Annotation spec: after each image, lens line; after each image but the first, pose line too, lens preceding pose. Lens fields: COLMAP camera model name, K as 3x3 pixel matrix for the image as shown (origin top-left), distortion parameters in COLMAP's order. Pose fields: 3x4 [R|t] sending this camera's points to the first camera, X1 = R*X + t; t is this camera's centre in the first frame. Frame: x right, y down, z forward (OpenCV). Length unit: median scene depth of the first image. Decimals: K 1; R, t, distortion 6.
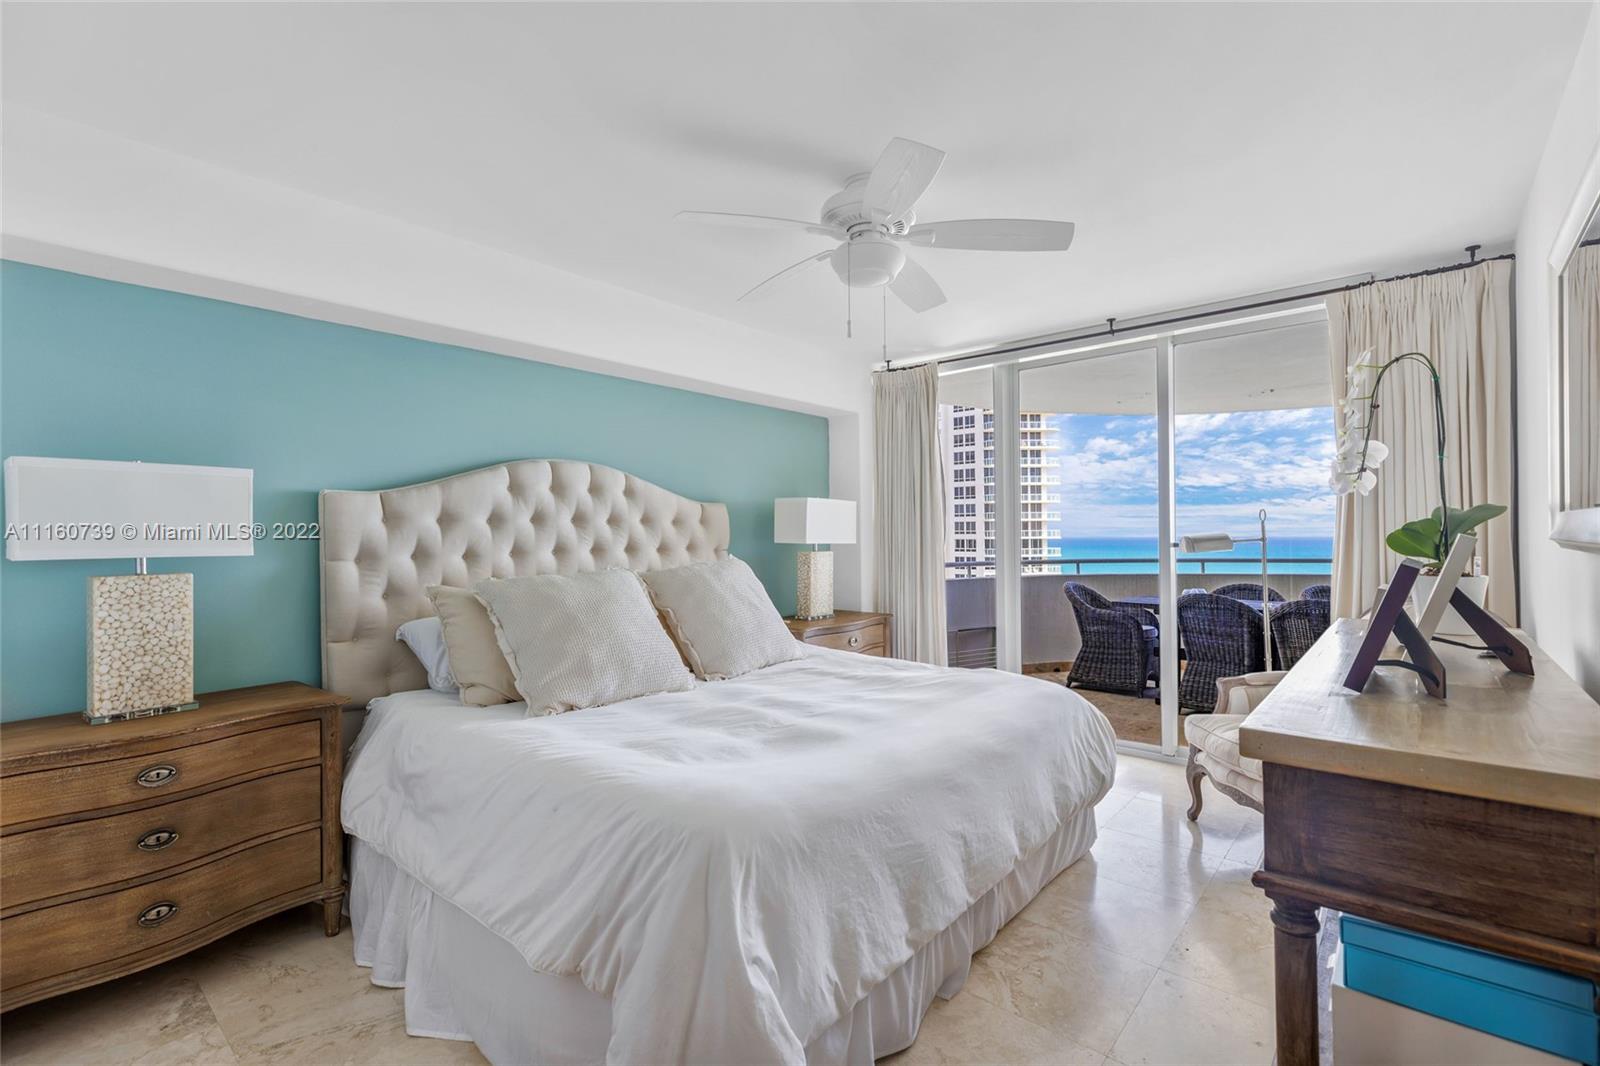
lens RADIAL K [[725.3, 0, 800.0], [0, 725.3, 533.0], [0, 0, 1]] dist [0.004492, -0.000220]
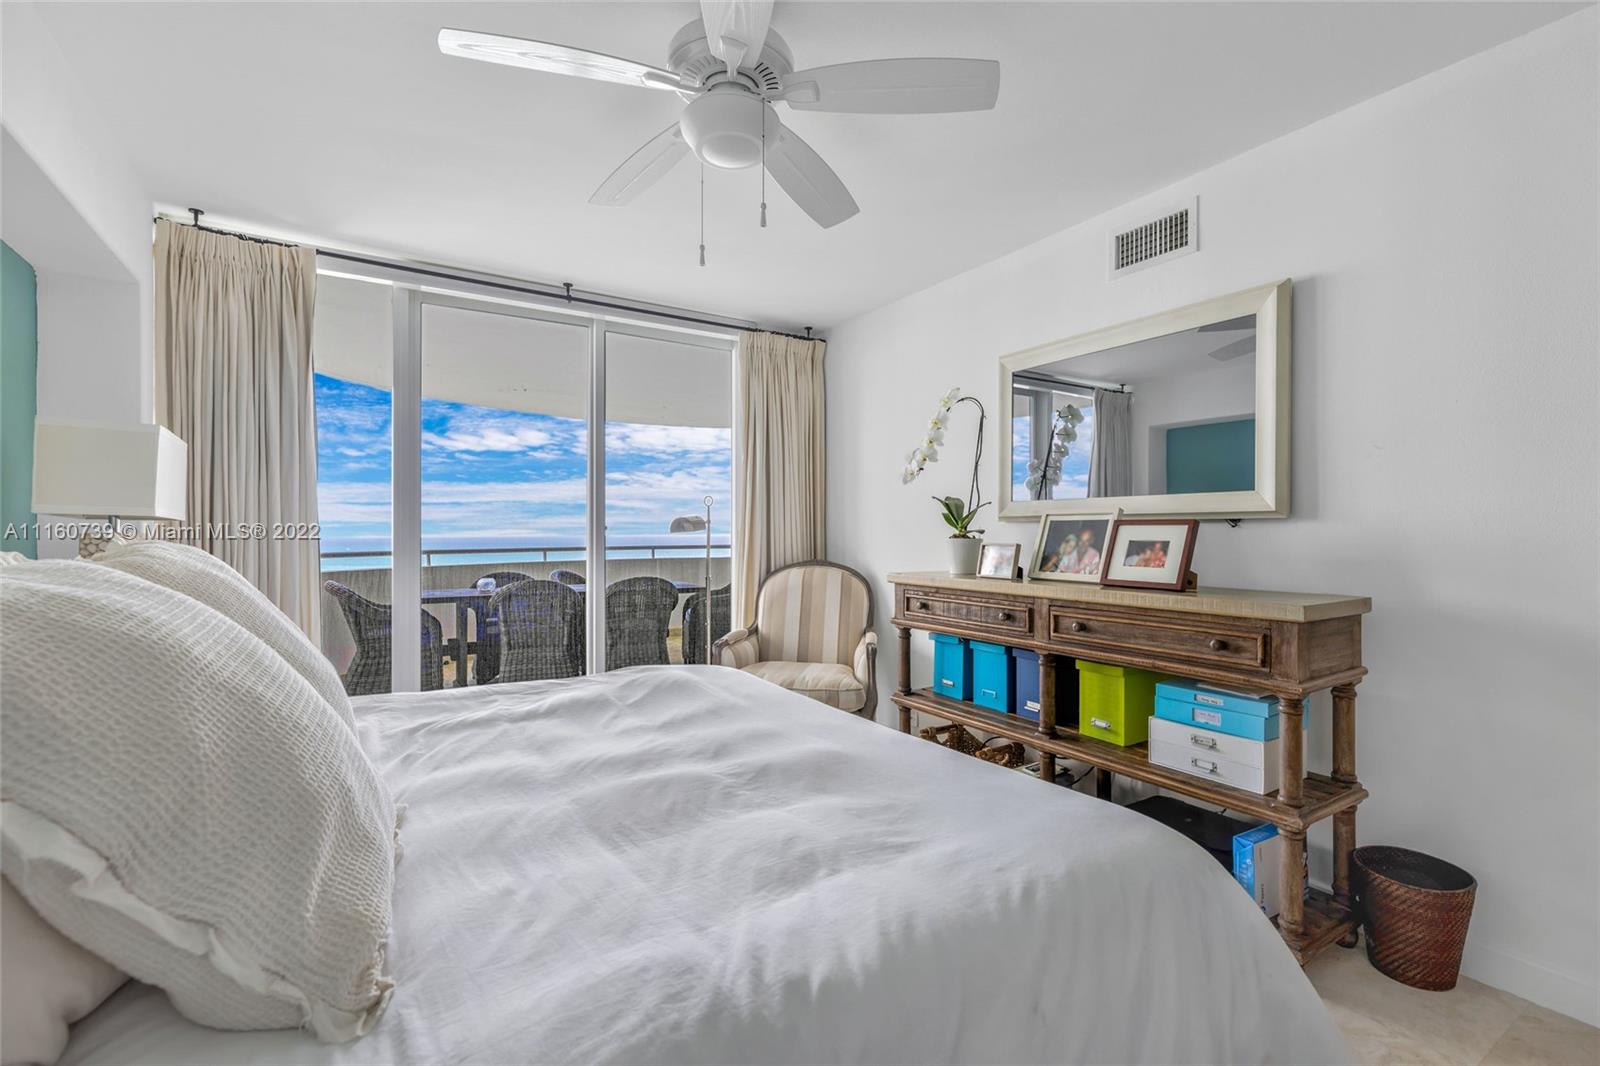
lens RADIAL K [[725.3, 0, 800.0], [0, 725.3, 533.0], [0, 0, 1]] dist [0.004492, -0.000220]
pose [[0.271812, 0.008193, 0.962316, -0.502686], [-0.003059, 0.999966, -0.007649, 0.040079], [-0.962346, -0.000865, 0.271828, 0.603120]]
